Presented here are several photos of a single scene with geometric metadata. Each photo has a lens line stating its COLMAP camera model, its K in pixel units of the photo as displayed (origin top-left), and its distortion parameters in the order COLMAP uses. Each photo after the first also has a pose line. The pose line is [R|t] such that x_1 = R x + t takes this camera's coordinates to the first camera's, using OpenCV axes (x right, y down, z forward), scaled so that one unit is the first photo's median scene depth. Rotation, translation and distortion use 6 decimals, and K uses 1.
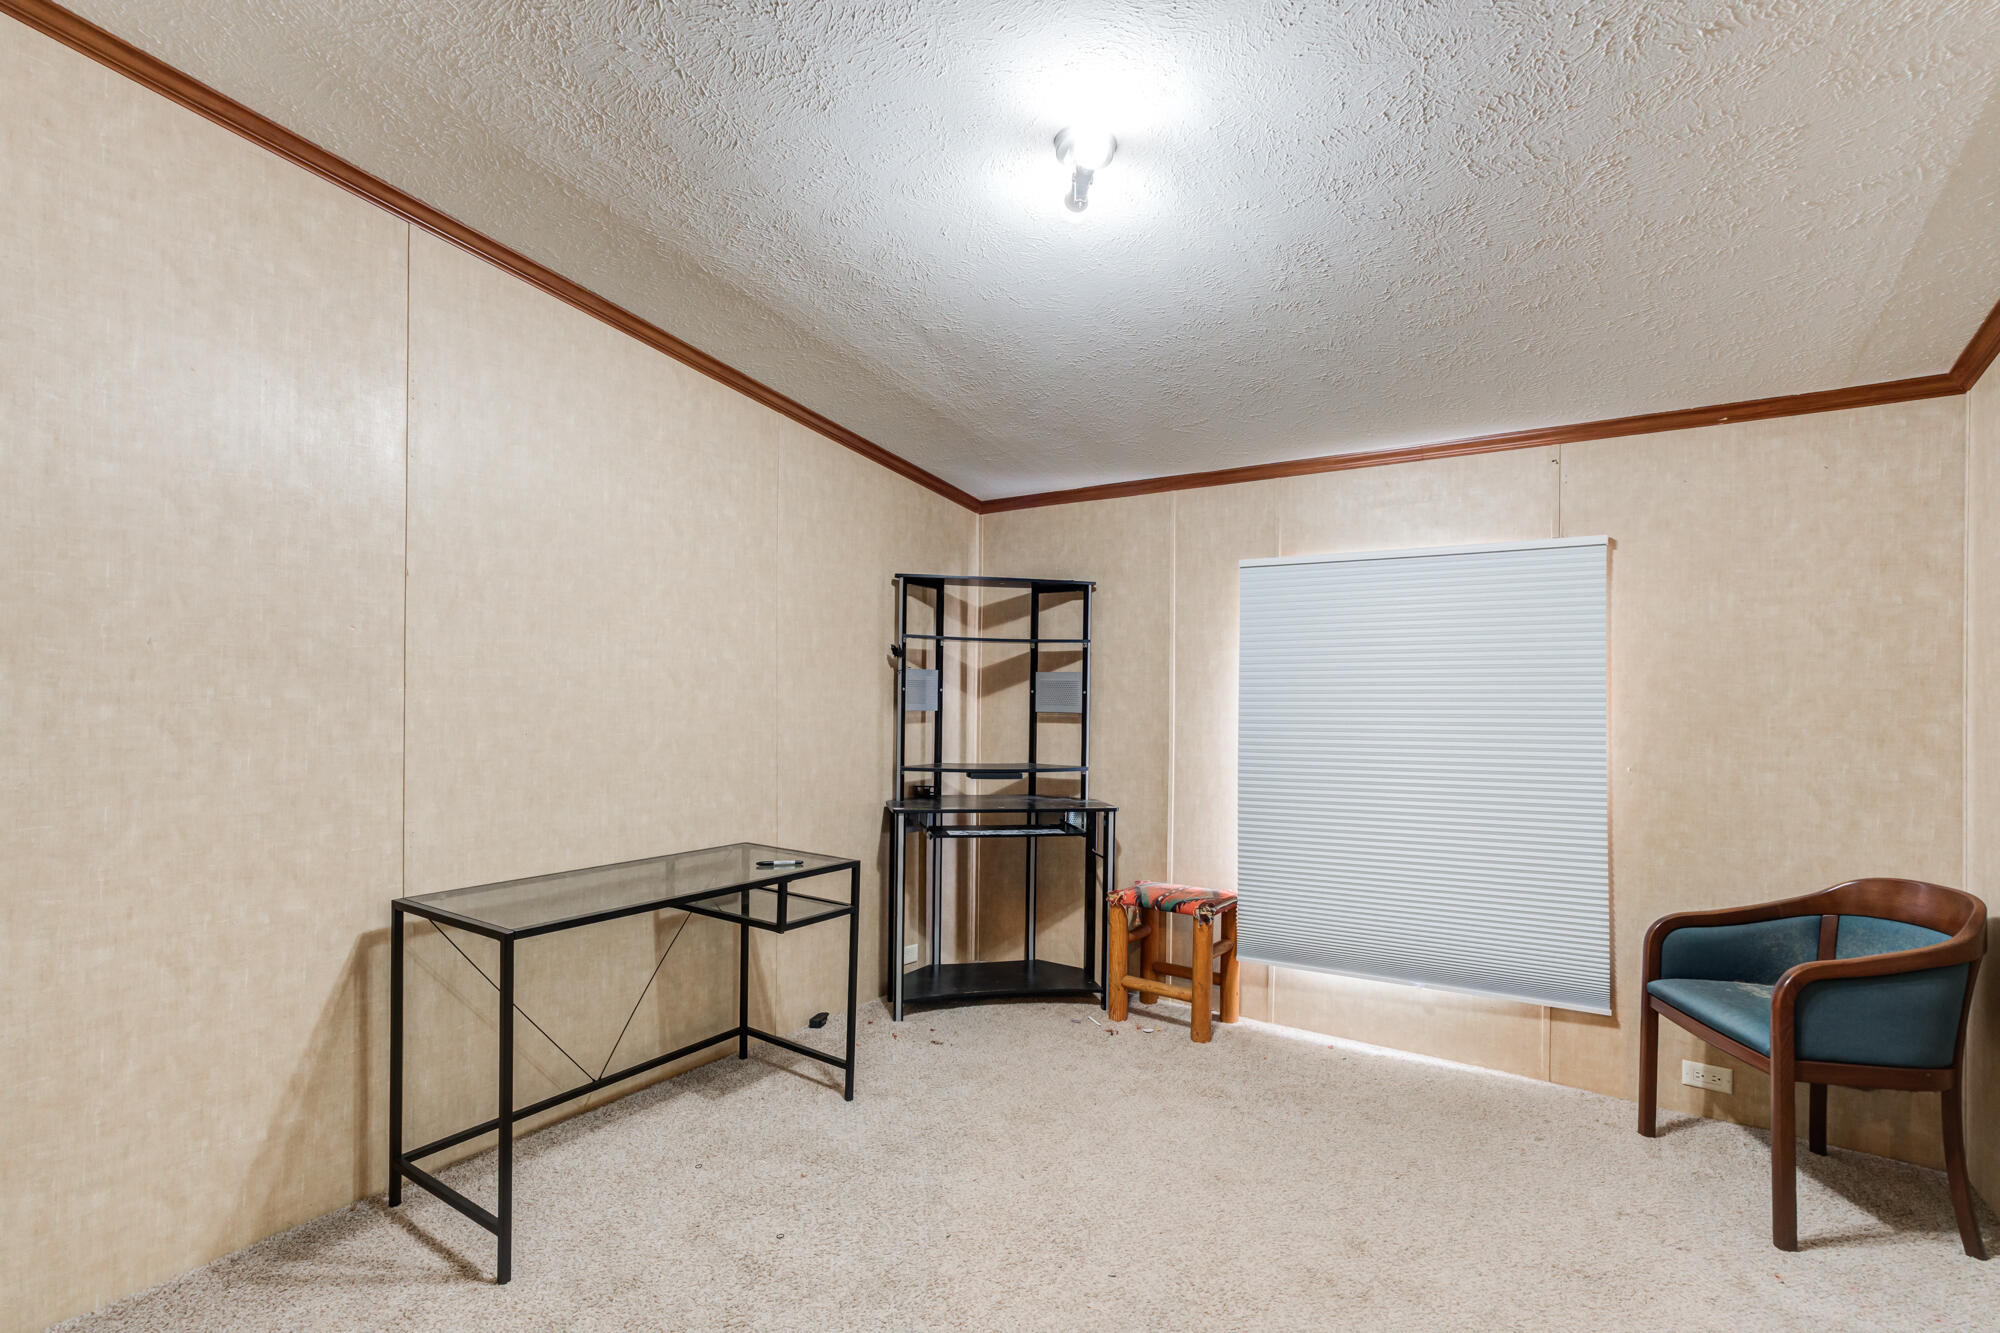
lens RADIAL K [[922.9, 0, 982.7], [0, 922.9, 646.9], [0, 0, 1]] dist [-0.012208, 0.013149]
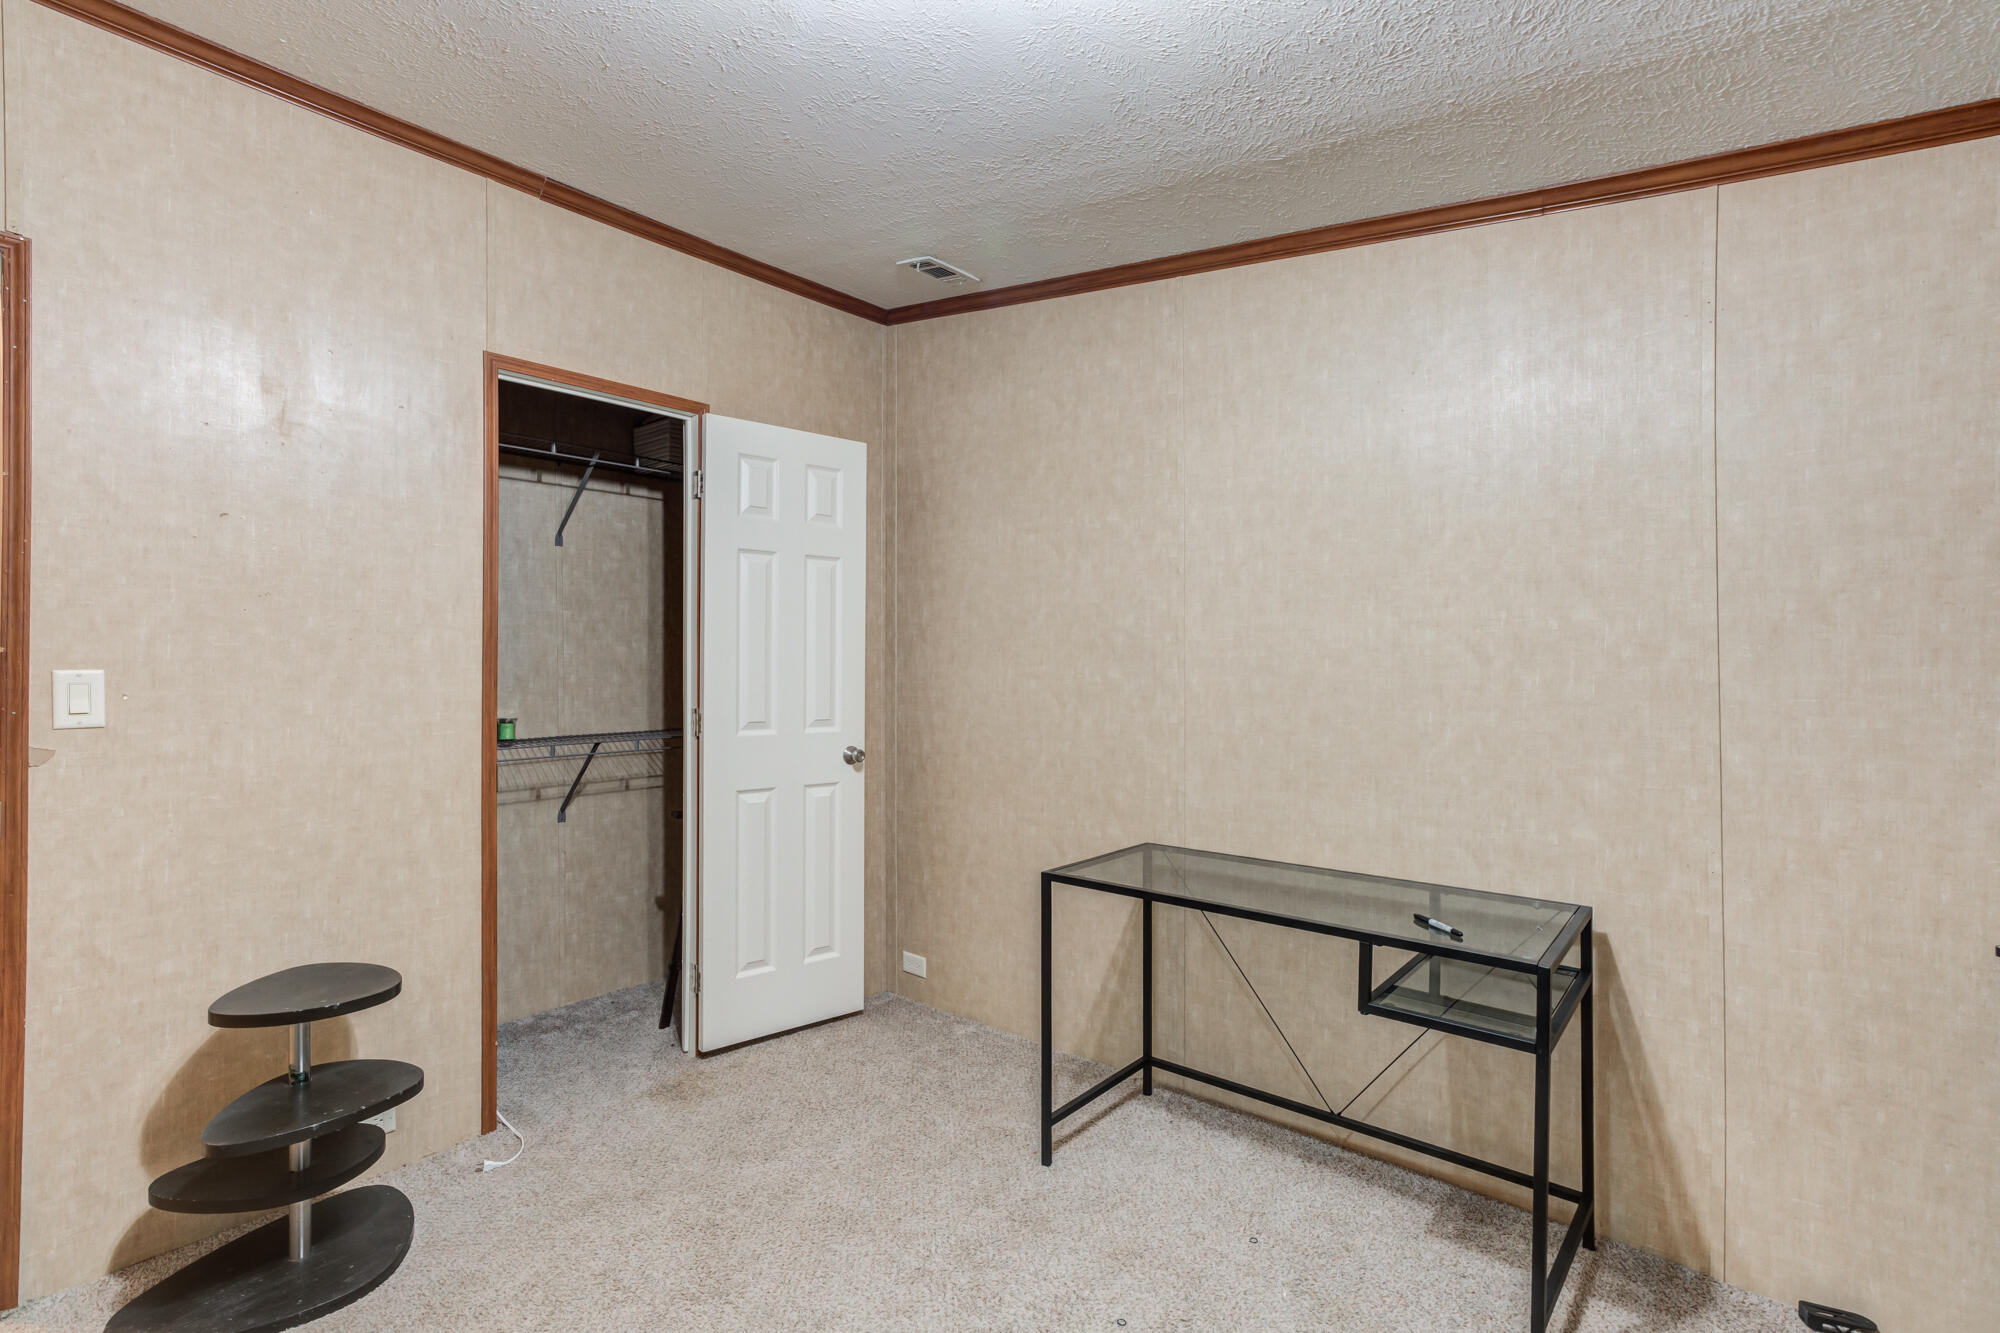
lens RADIAL K [[922.9, 0, 982.7], [0, 922.9, 646.9], [0, 0, 1]] dist [-0.012208, 0.013149]
pose [[-0.115292, -0.042416, -0.992426, 0.542127], [0.036912, 0.998215, -0.046951, 0.059418], [0.992646, -0.042045, -0.113521, 0.836667]]
